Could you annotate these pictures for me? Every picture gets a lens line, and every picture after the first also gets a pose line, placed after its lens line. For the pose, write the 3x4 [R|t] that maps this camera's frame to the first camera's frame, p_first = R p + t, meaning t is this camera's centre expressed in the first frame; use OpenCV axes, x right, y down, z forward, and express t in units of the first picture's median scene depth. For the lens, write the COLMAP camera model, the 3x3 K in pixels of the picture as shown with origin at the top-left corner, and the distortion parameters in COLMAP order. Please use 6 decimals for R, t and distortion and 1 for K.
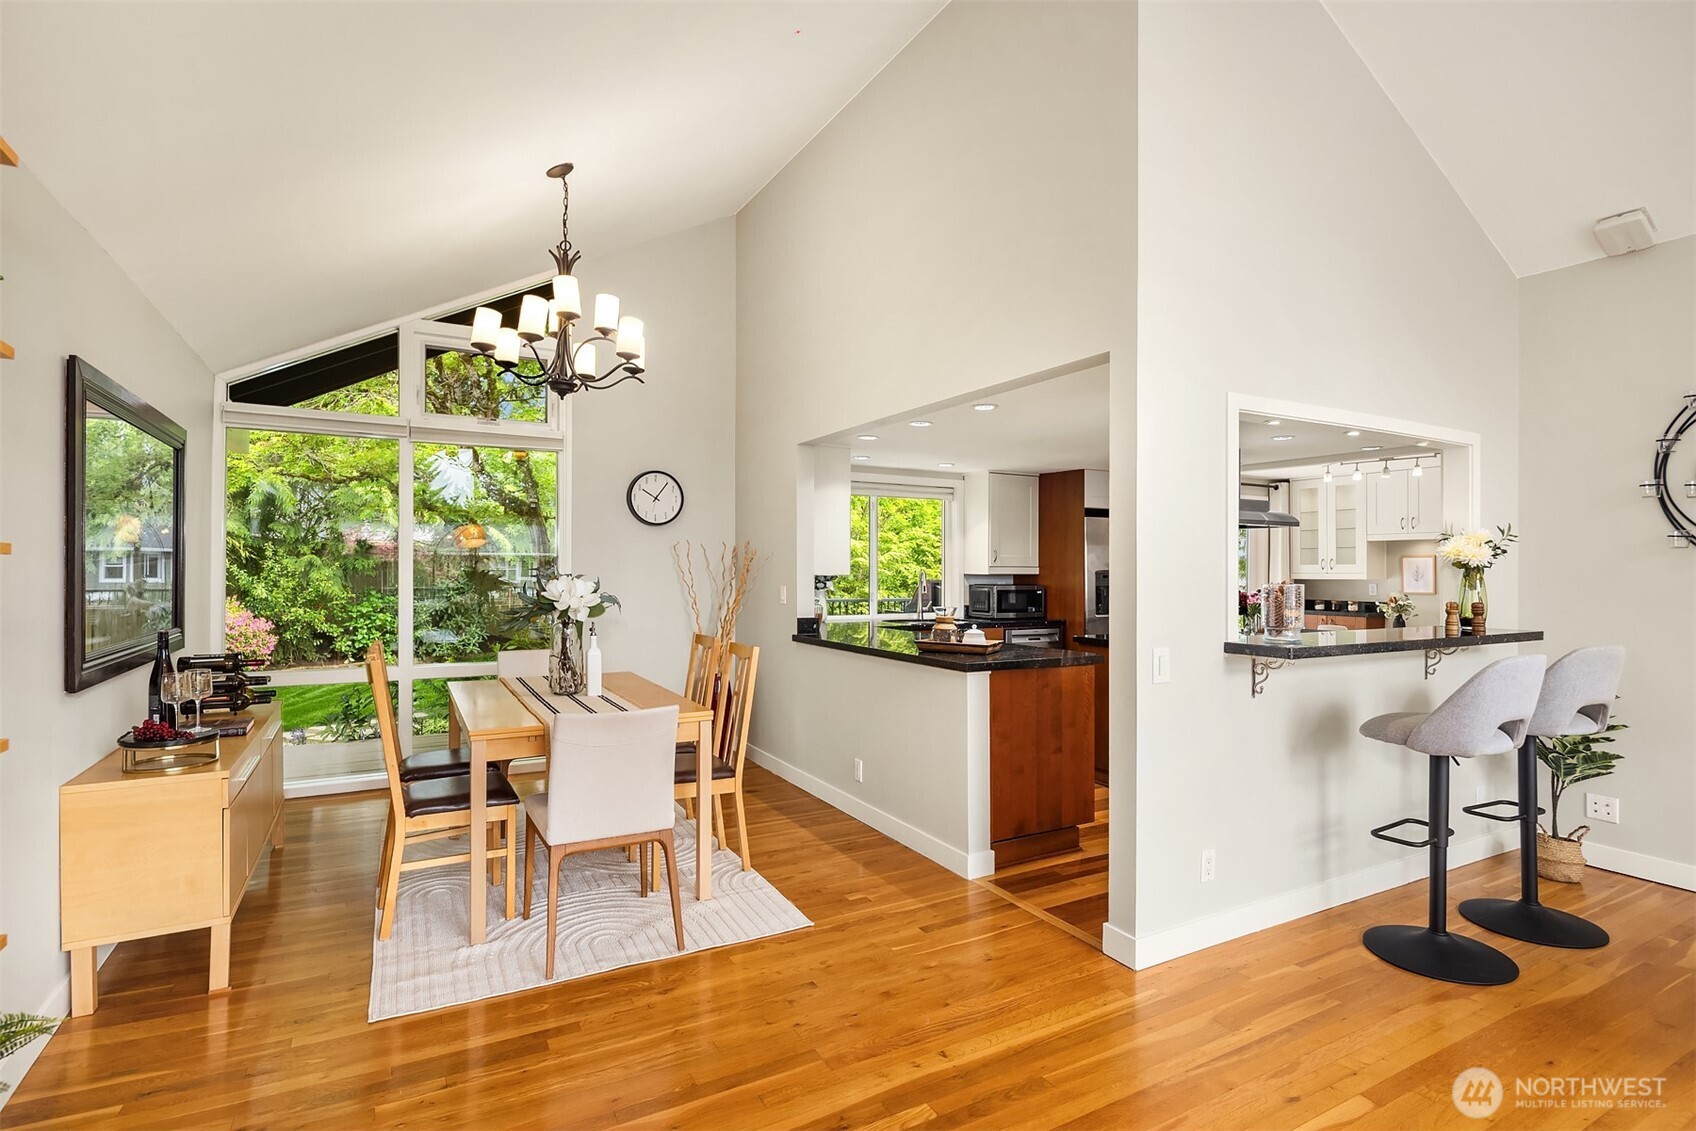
lens RADIAL K [[829.4, 0, 854.3], [0, 829.4, 564.9], [0, 0, 1]] dist [0.002589, 0.000856]
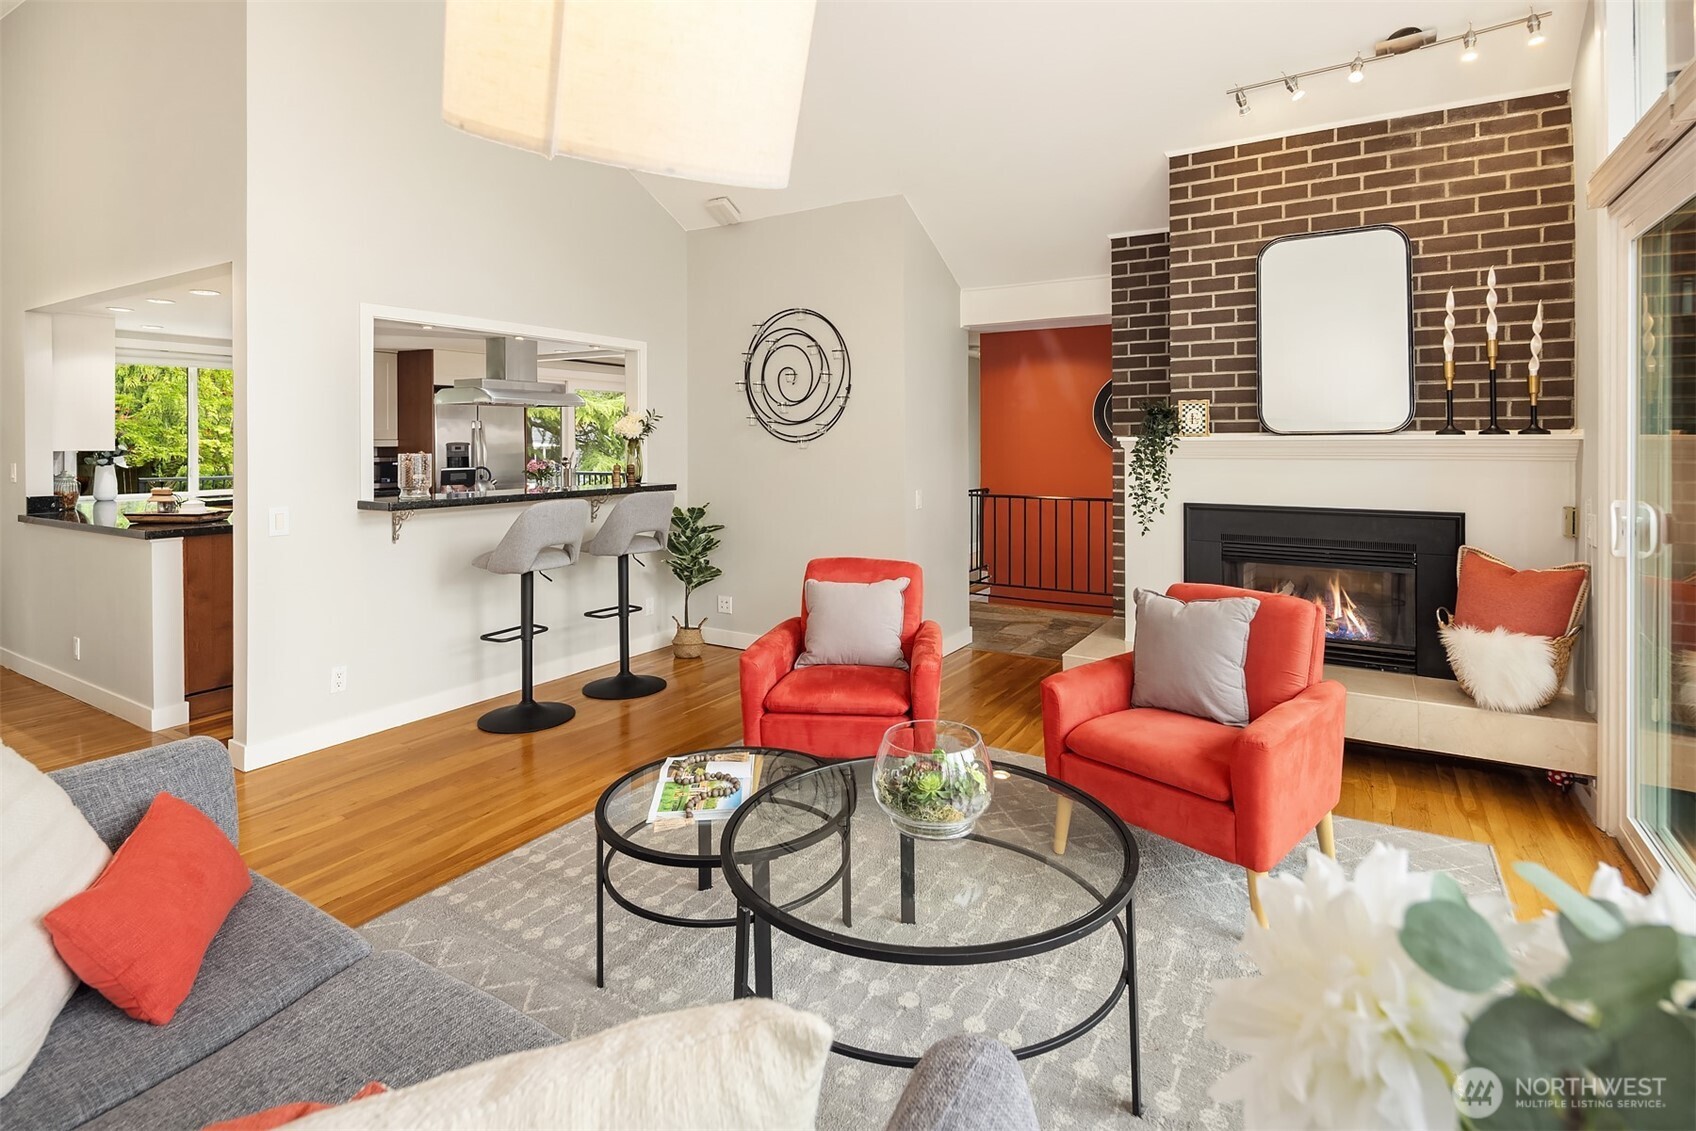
lens RADIAL K [[829.4, 0, 840.3], [0, 829.4, 448.0], [0, 0, 1]] dist [0.002589, 0.000856]
pose [[0.872069, -0.012172, 0.489231, 0.203762], [0.004634, 0.999851, 0.016616, -0.001899], [-0.489360, -0.012224, 0.871996, -0.197261]]
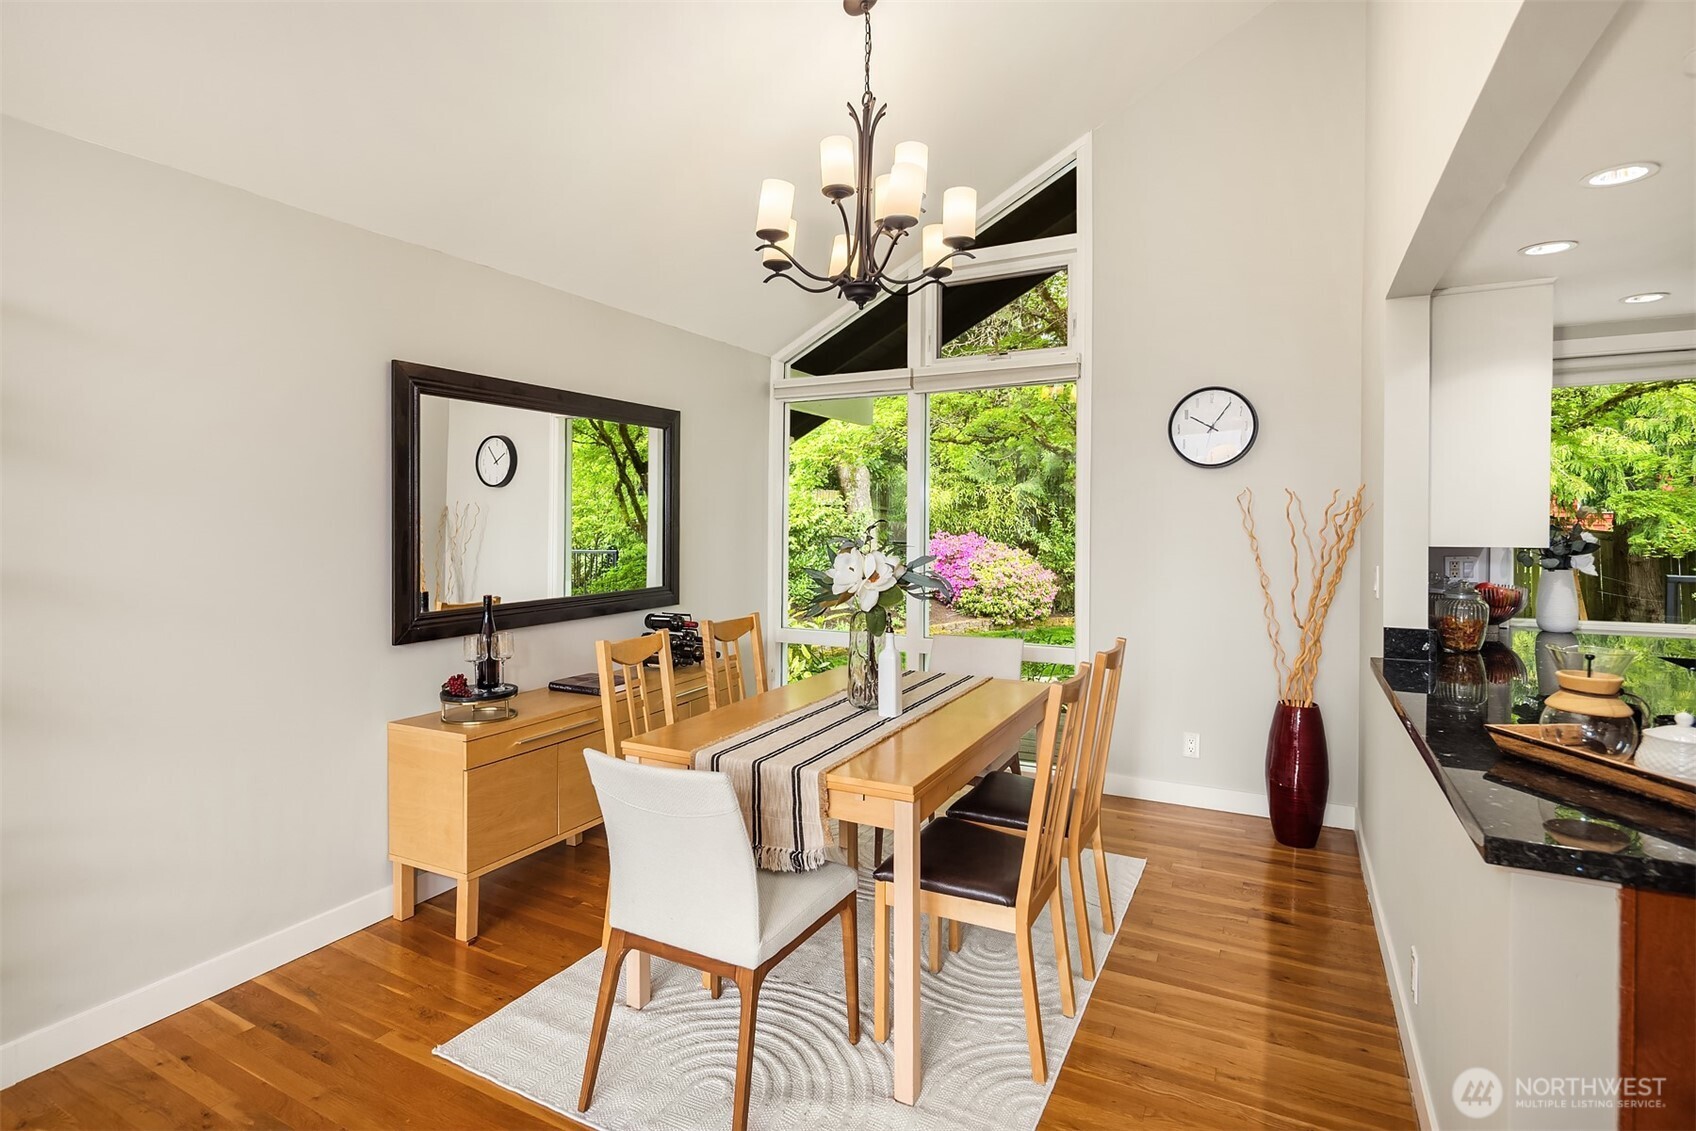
lens RADIAL K [[829.4, 0, 838.6], [0, 829.4, 546.0], [0, 0, 1]] dist [0.002589, 0.000856]
pose [[0.540468, 0.017565, -0.841181, 0.140069], [0.011705, 0.999528, 0.028393, -0.005354], [0.841283, -0.025192, 0.540008, 0.316480]]
